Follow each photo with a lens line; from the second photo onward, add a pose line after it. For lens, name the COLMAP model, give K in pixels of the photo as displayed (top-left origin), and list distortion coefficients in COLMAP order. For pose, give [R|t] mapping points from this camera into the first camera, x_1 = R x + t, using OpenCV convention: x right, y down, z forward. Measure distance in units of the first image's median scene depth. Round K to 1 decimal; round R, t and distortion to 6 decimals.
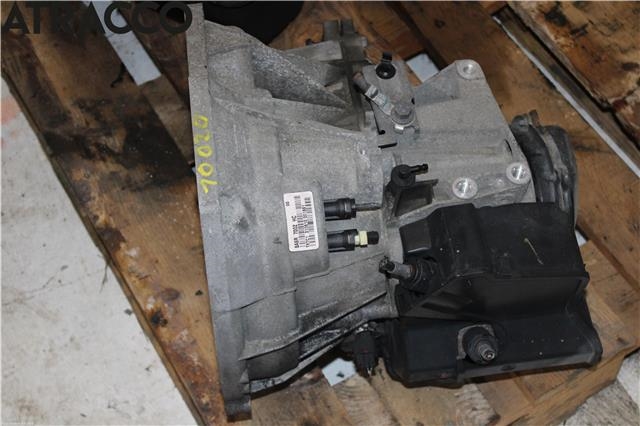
lens RADIAL K [[1209.7, 0, 321.0], [0, 1209.7, 209.7], [0, 0, 1]] dist [0.030717, 0.000000]
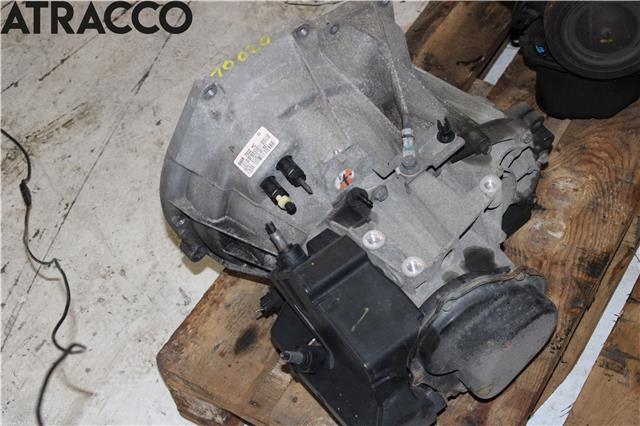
lens RADIAL K [[1141.4, 0, 319.0], [0, 1141.4, 211.4], [0, 0, 1]] dist [0.038698, 0.000000]
pose [[0.479307, 0.663518, -0.574463, 0.562944], [-0.664139, 0.702111, 0.256826, -0.225306], [0.573746, 0.258424, 0.777195, 0.124993]]
